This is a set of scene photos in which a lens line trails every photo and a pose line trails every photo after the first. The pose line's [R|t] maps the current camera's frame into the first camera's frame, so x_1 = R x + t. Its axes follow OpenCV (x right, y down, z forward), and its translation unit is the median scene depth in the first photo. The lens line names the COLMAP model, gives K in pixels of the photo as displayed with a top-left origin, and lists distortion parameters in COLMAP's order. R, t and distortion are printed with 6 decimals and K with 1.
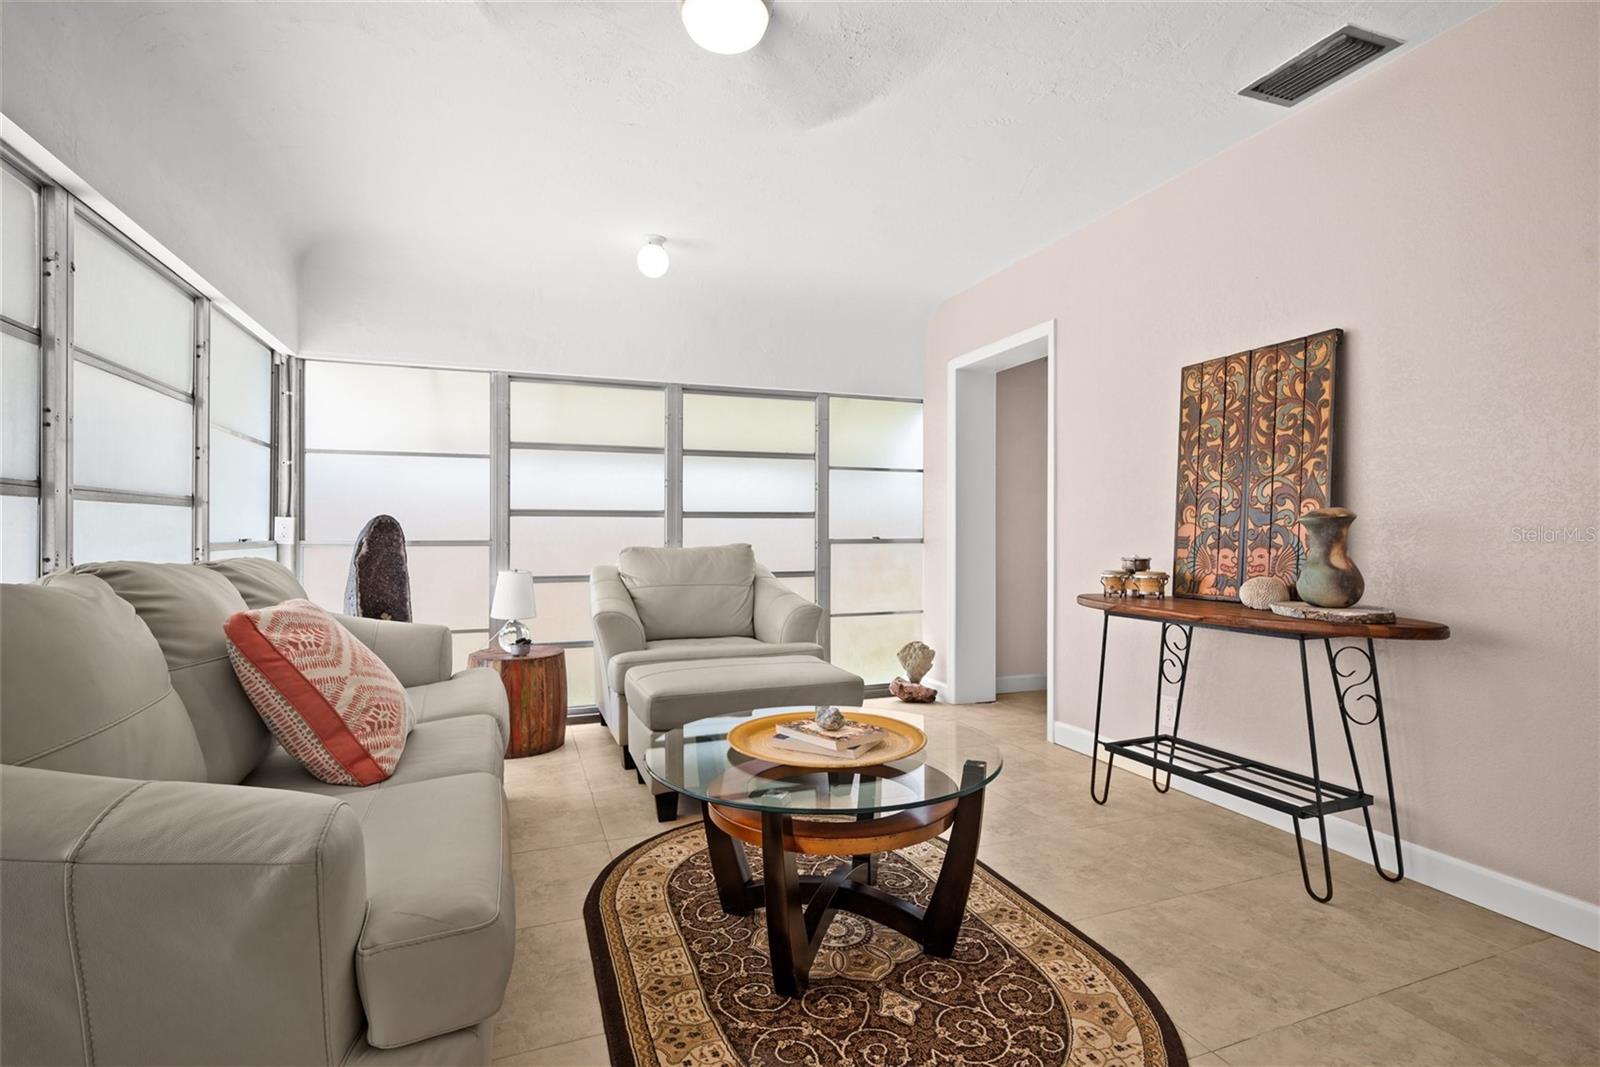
lens RADIAL K [[780.2, 0, 800.0], [0, 780.2, 533.5], [0, 0, 1]] dist [0.001470, 0.000317]
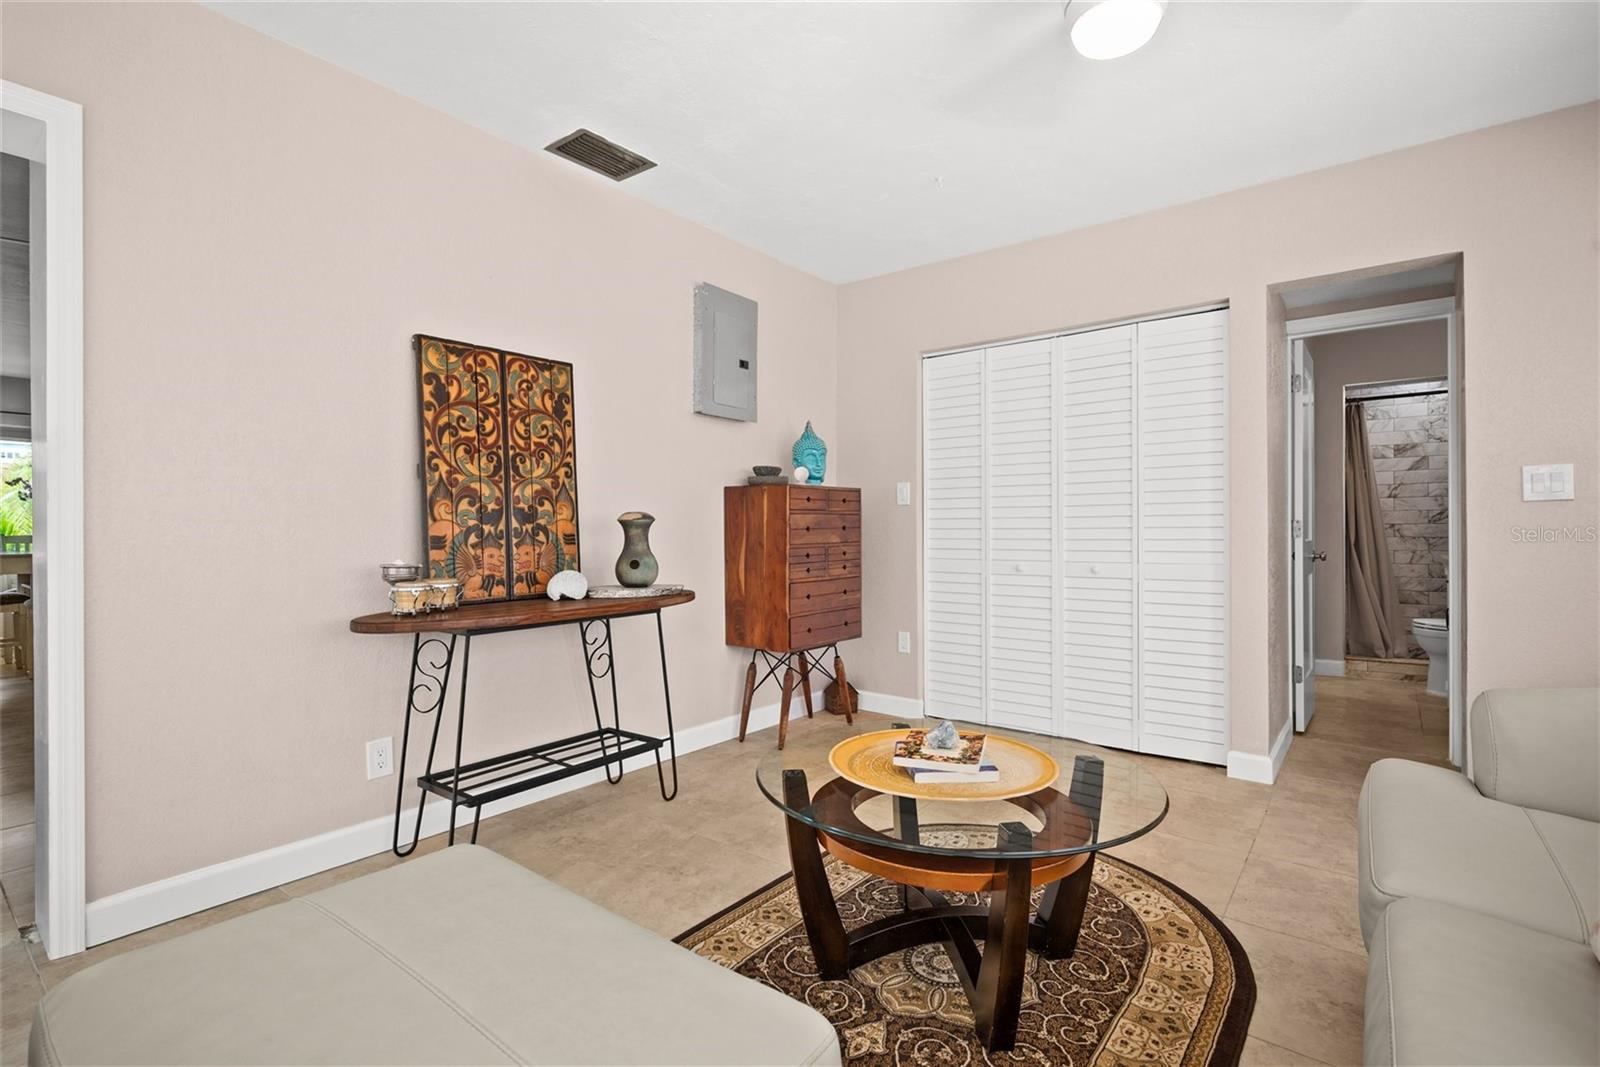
lens RADIAL K [[748.4, 0, 805.7], [0, 748.4, 534.1], [0, 0, 1]] dist [-0.000818, -0.000302]
pose [[-0.529833, -0.002361, 0.848099, -0.472424], [0.003785, 0.999980, 0.005148, -0.000502], [-0.848094, 0.005938, -0.529813, 1.233981]]
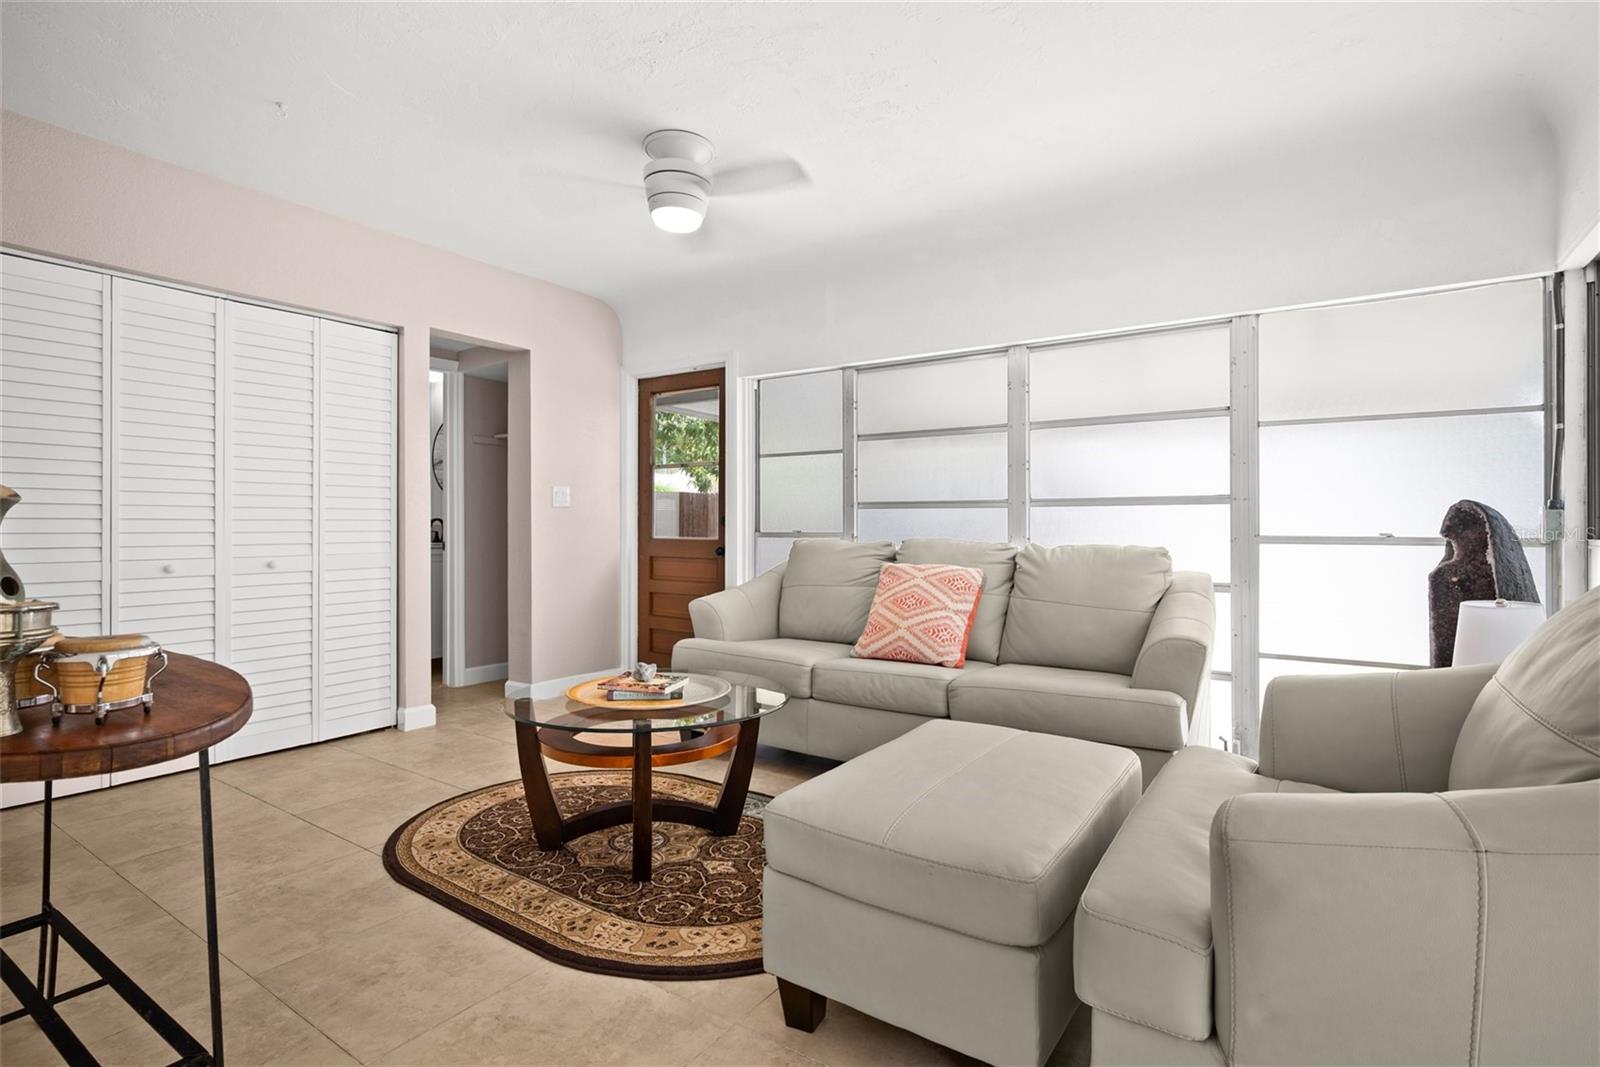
lens RADIAL K [[780.2, 0, 800.0], [0, 780.2, 533.5], [0, 0, 1]] dist [0.001470, 0.000317]
pose [[-0.811509, 0.005581, -0.584314, 0.426885], [-0.001633, 0.999929, 0.011819, 0.003038], [0.584338, 0.010546, -0.811442, 1.656929]]
